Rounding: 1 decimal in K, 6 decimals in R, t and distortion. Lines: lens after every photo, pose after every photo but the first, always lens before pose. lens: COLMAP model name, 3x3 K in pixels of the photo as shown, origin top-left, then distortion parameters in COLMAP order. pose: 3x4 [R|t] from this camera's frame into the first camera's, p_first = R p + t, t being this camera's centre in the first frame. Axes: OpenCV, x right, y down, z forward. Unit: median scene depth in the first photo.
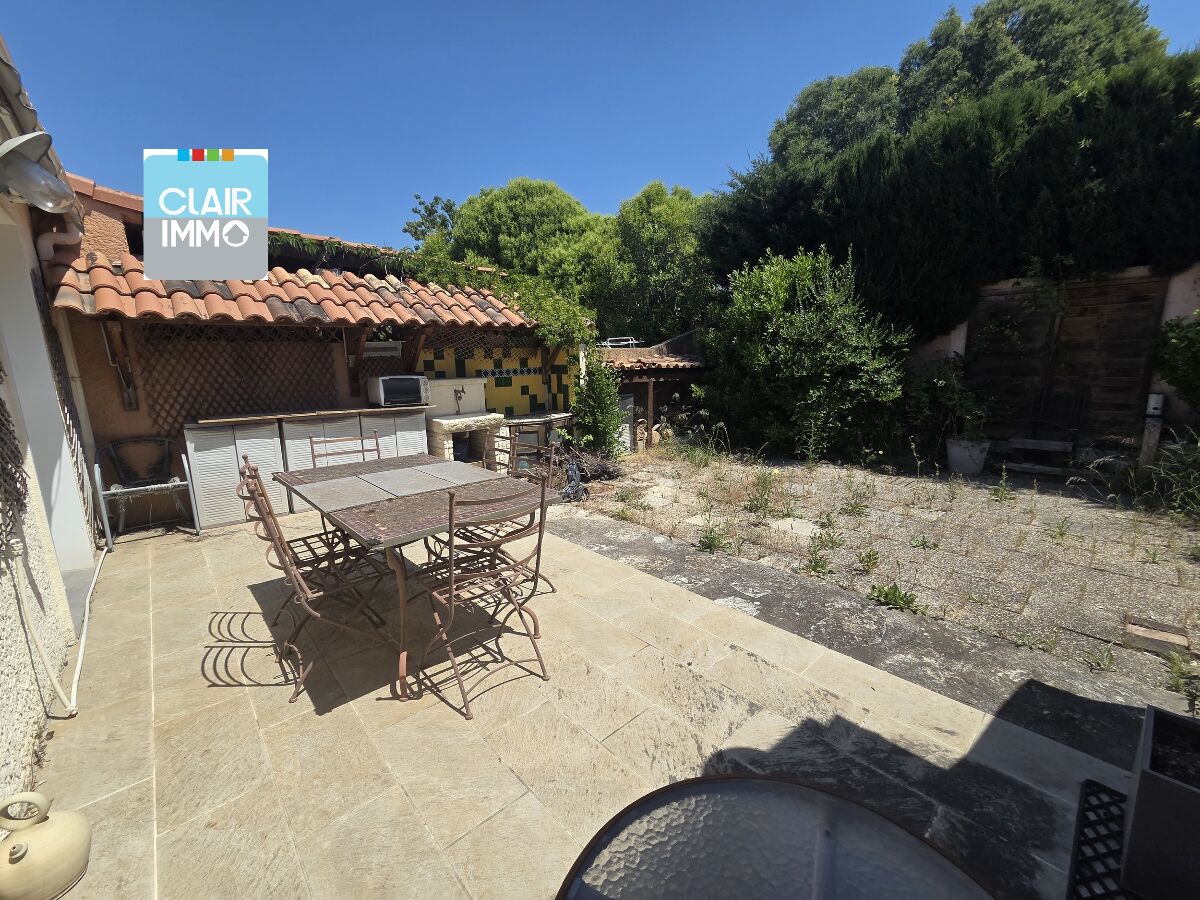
lens RADIAL K [[494.1, 0, 602.2], [0, 494.1, 451.9], [0, 0, 1]] dist [-0.001232, -0.000083]
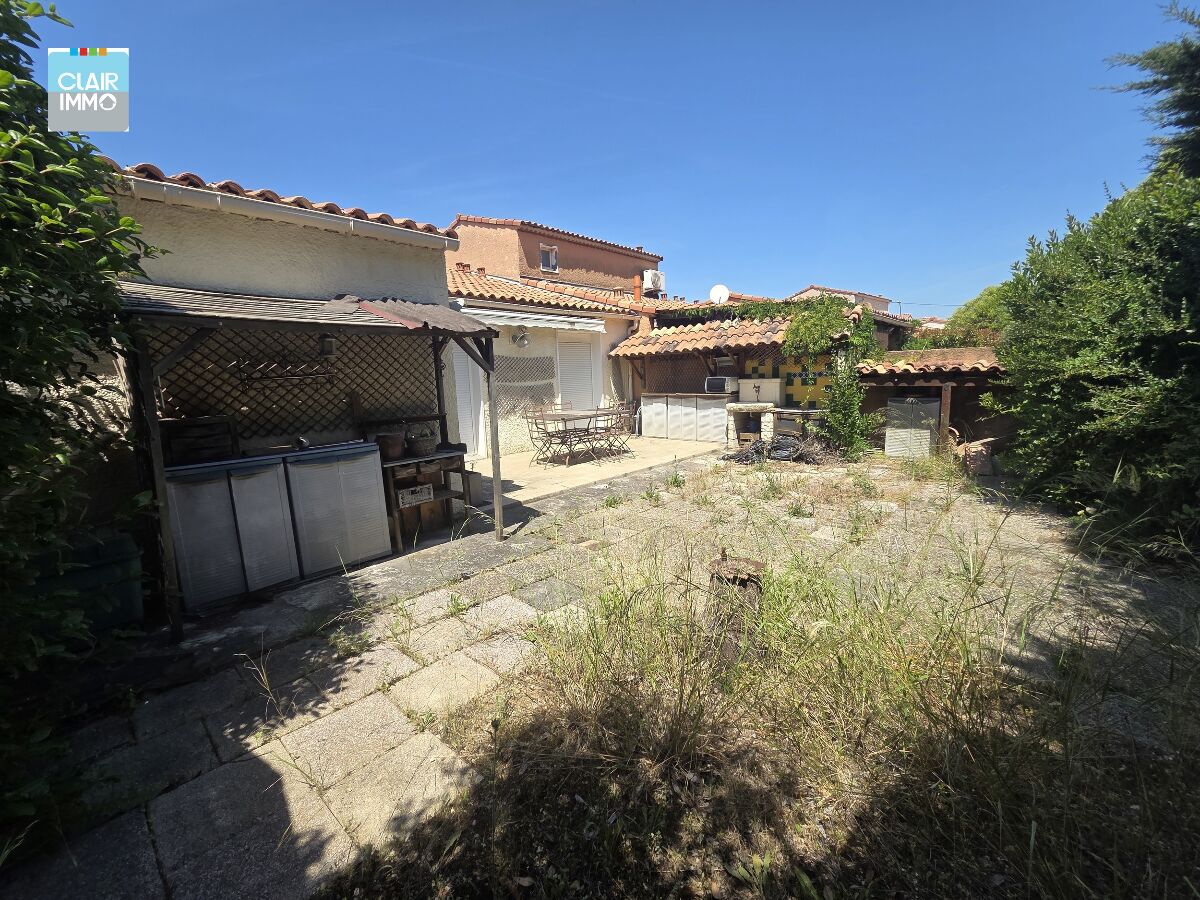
lens RADIAL K [[494.1, 0, 602.5], [0, 494.1, 451.6], [0, 0, 1]] dist [-0.001232, -0.000083]
pose [[0.100236, 0.166882, -0.980869, 1.244222], [-0.147581, 0.977422, 0.151214, -0.089026], [0.983958, 0.129601, 0.122602, 0.367136]]
